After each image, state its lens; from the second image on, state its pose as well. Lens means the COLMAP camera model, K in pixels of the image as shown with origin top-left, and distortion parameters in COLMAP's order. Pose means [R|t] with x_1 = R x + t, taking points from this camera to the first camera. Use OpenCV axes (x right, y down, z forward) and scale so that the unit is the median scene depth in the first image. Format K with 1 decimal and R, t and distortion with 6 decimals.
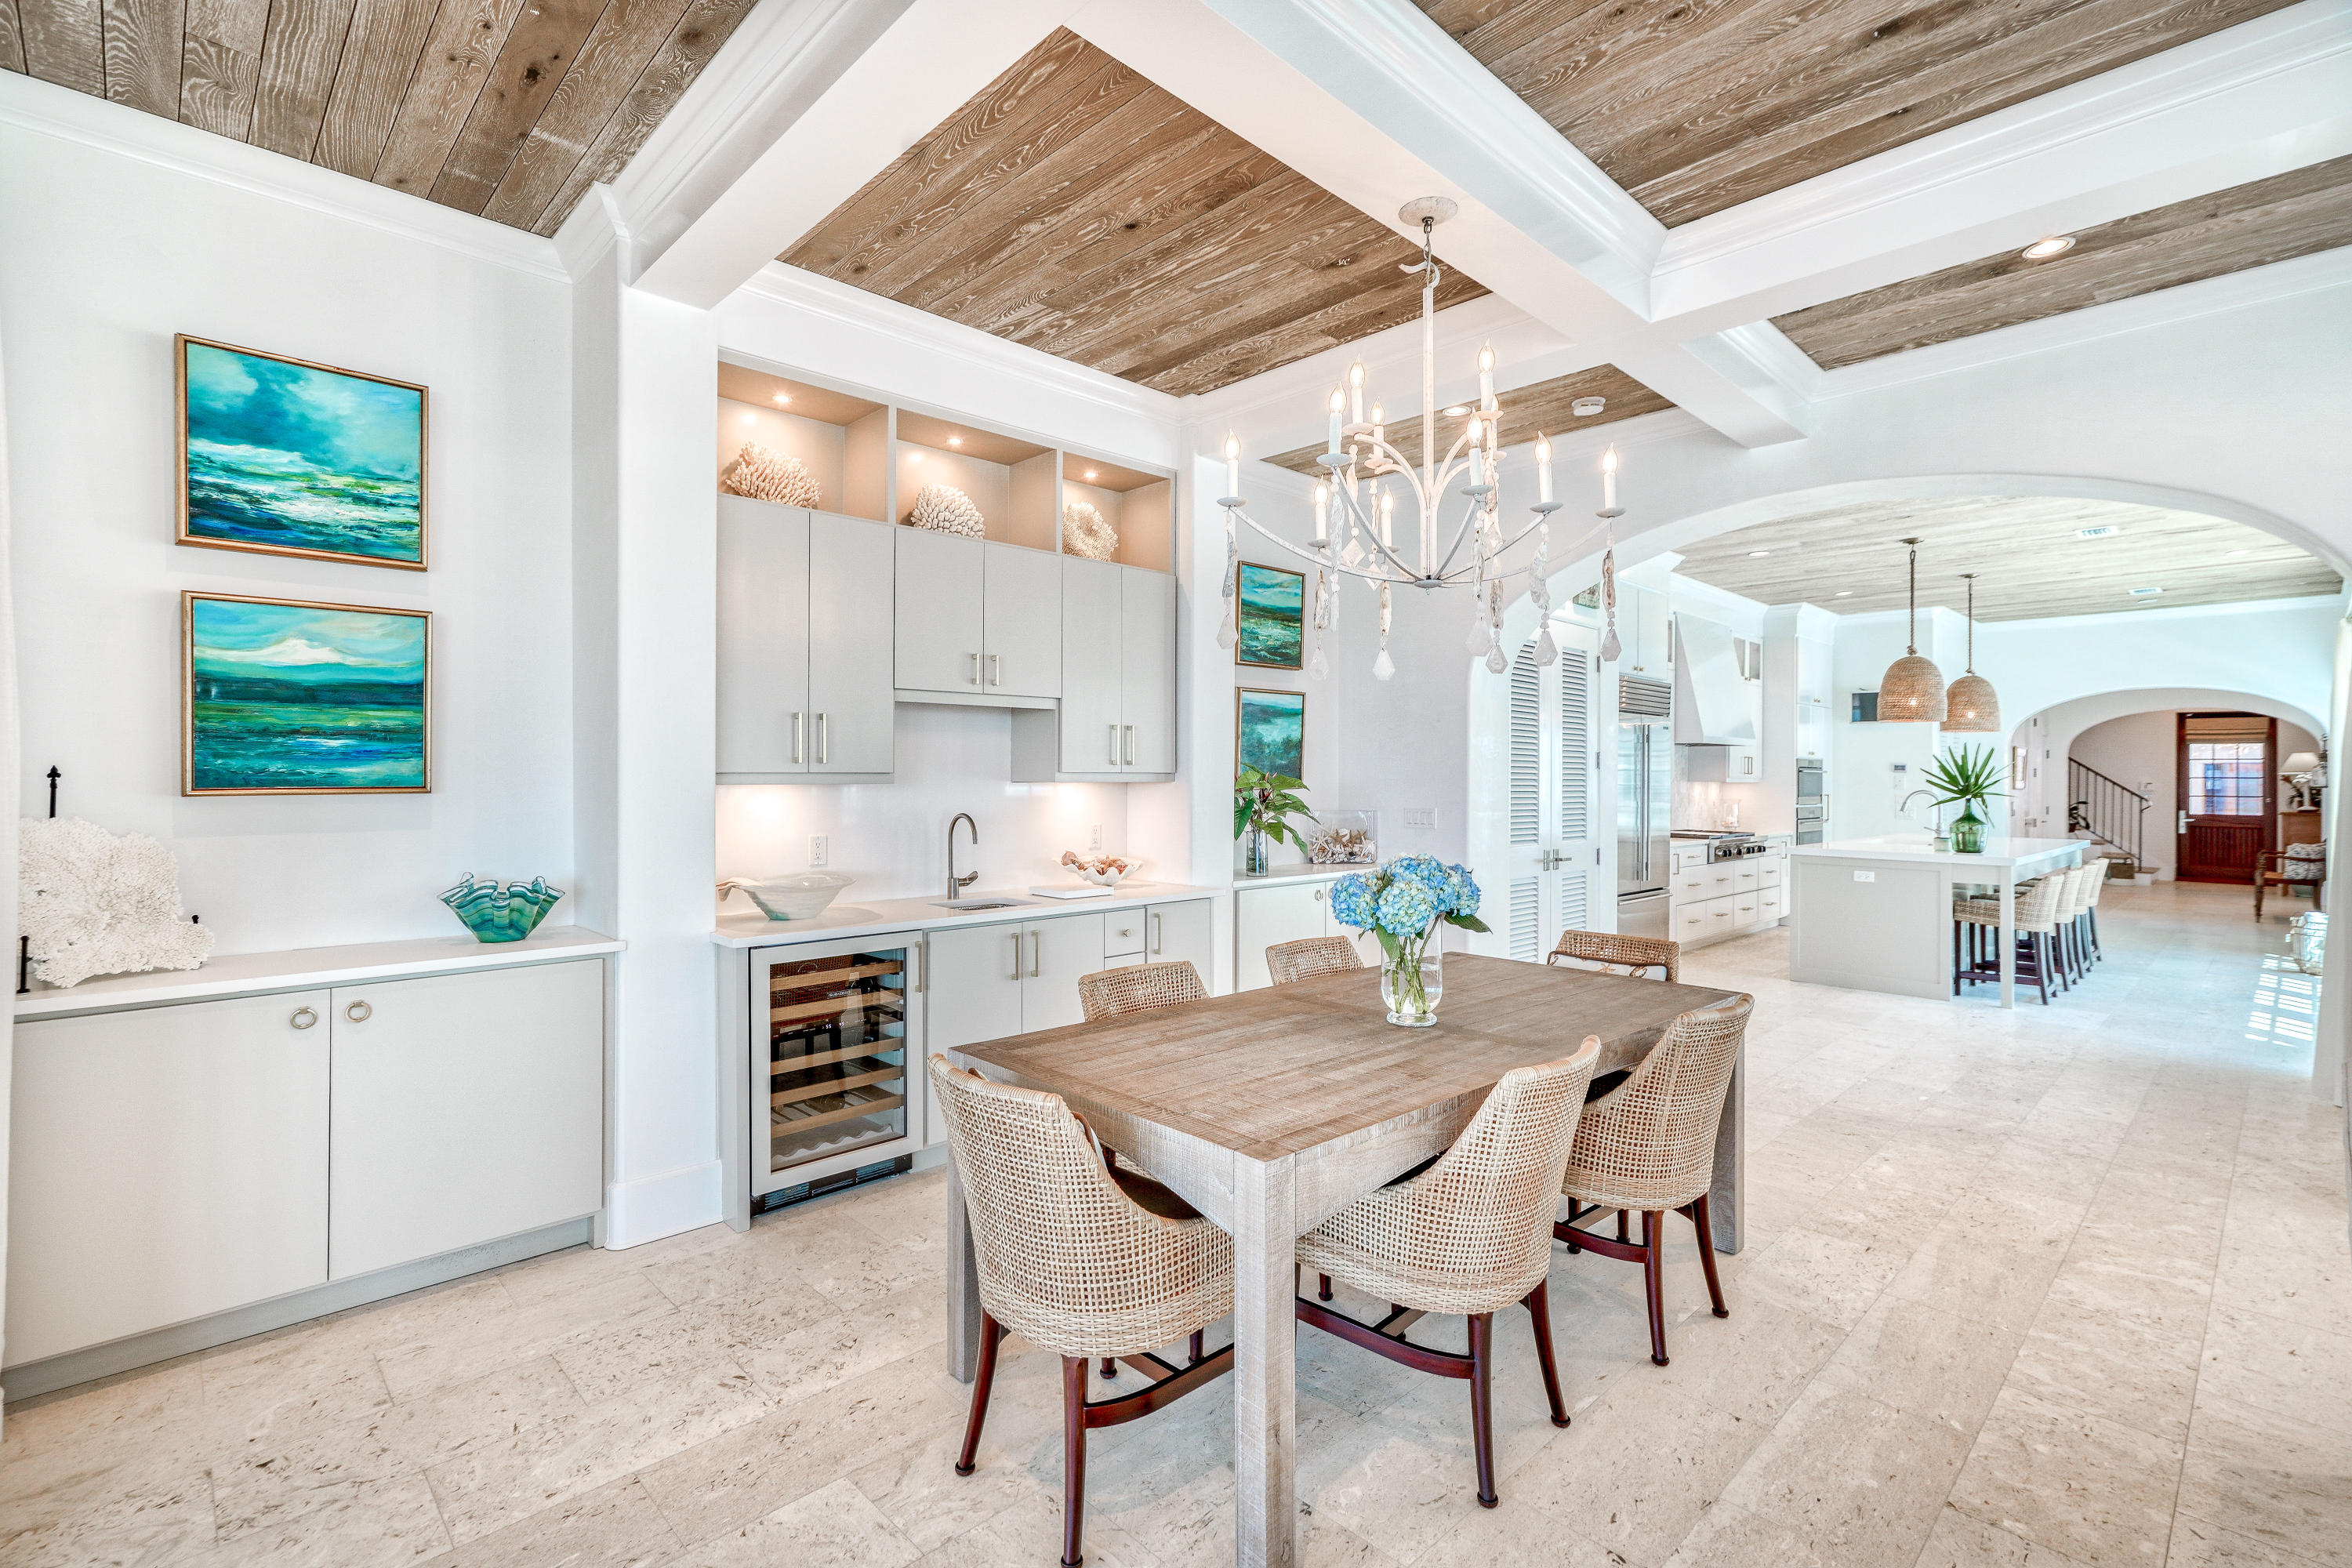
lens RADIAL K [[1094.9, 0, 1147.1], [0, 1094.9, 773.7], [0, 0, 1]] dist [0.001007, 0.001459]
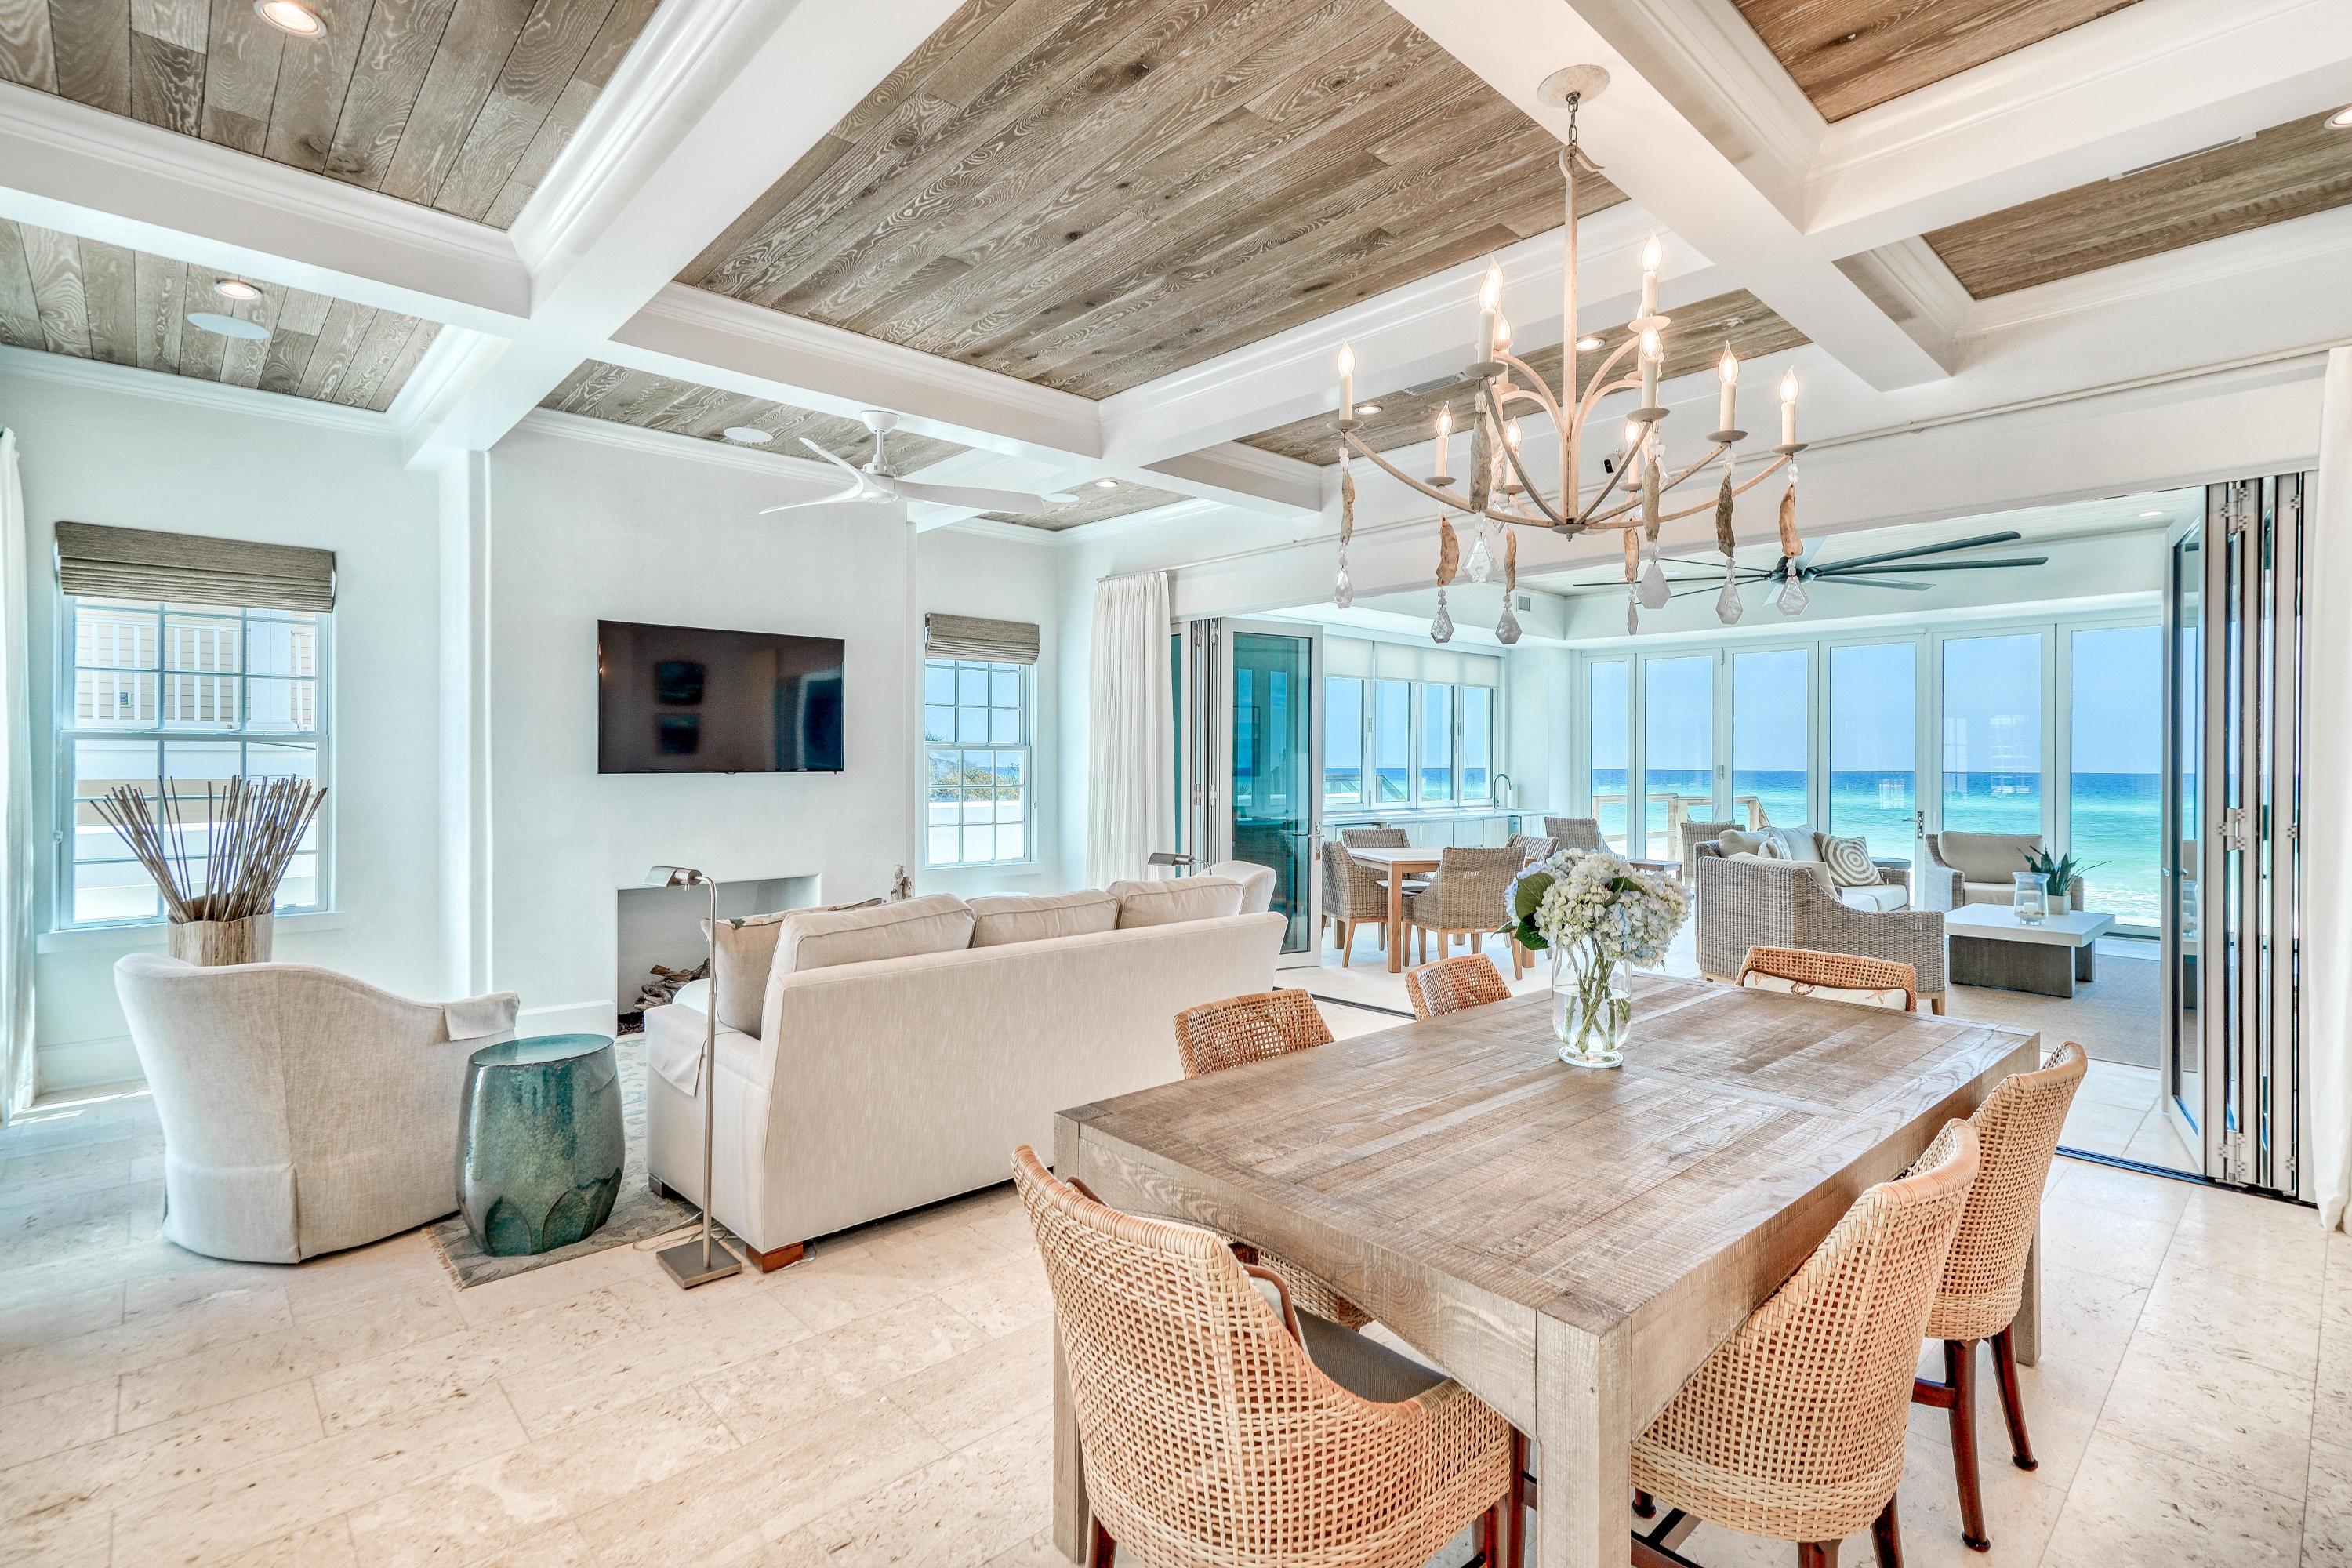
lens RADIAL K [[1094.9, 0, 1147.1], [0, 1094.9, 773.7], [0, 0, 1]] dist [0.001007, 0.001459]
pose [[-0.999759, -0.005707, 0.021184, 0.465319], [-0.005551, 0.999957, 0.007418, 0.010023], [-0.021226, 0.007299, -0.999748, 1.530076]]
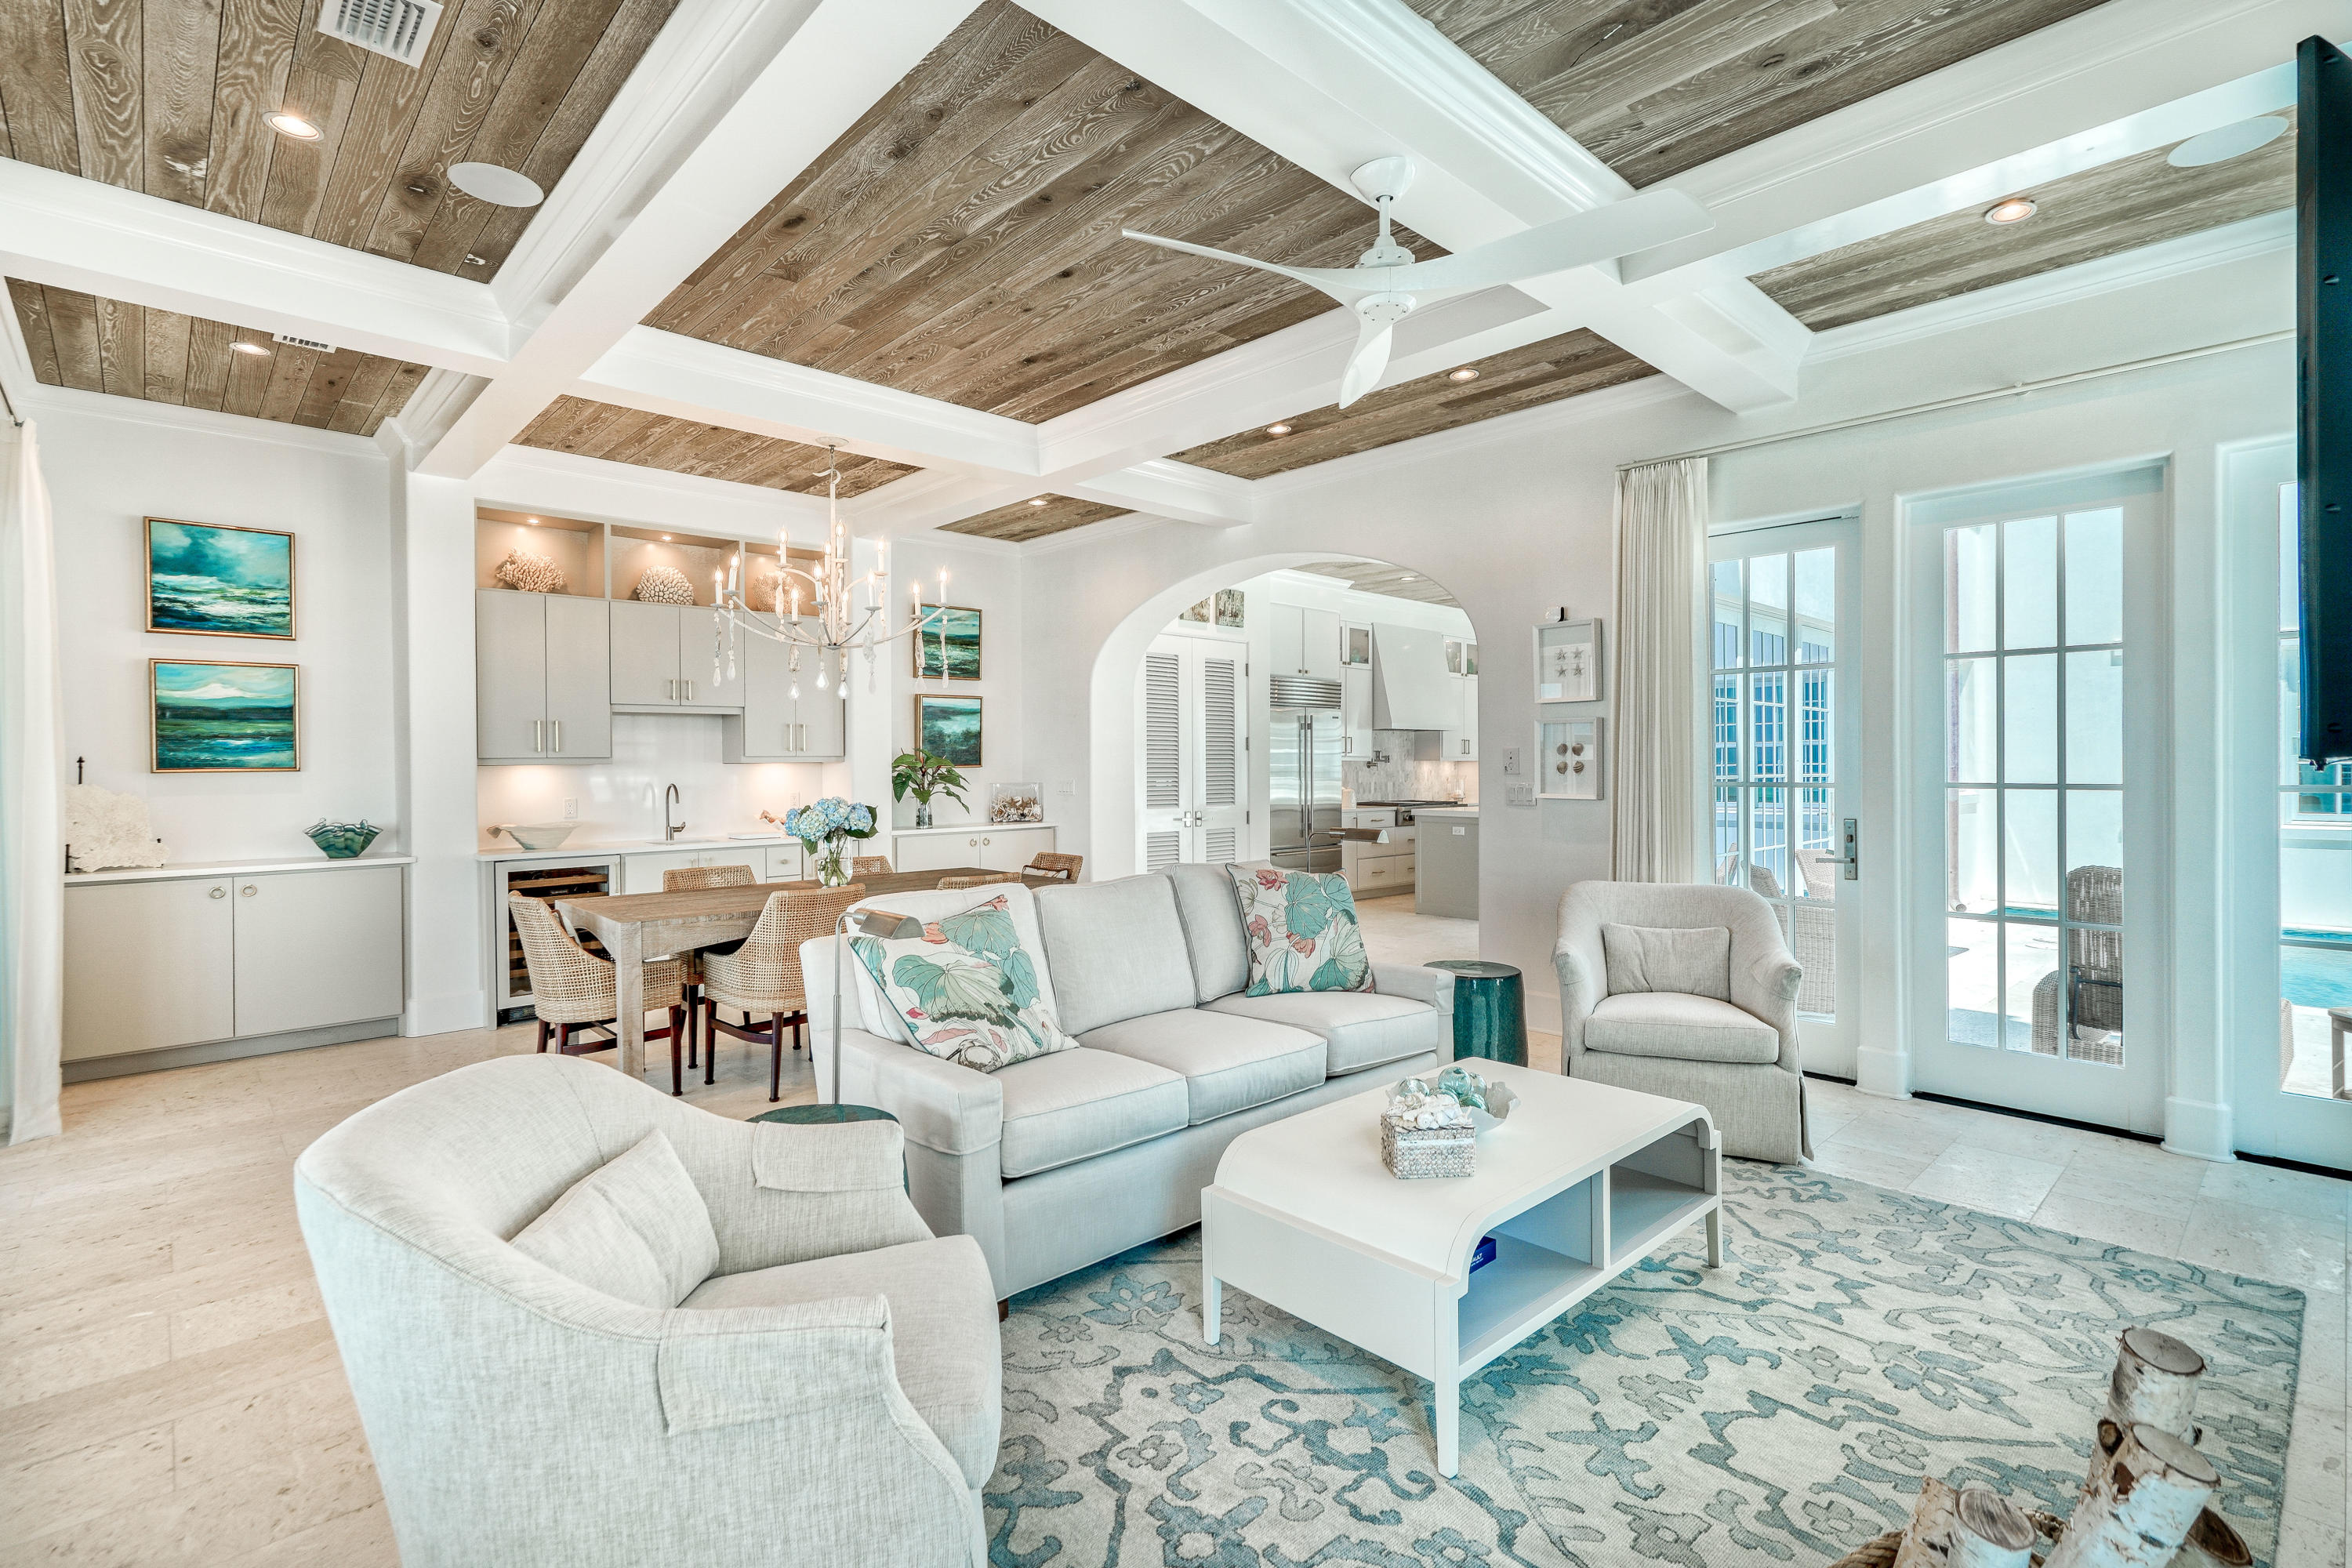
lens RADIAL K [[1122.4, 0, 1171.5], [0, 1122.4, 764.3], [0, 0, 1]] dist [0.001670, 0.000310]
pose [[0.999910, -0.013323, -0.001391, 0.669353], [0.013322, 0.999911, -0.000569, 0.024699], [0.001399, 0.000551, 0.999999, -0.706657]]
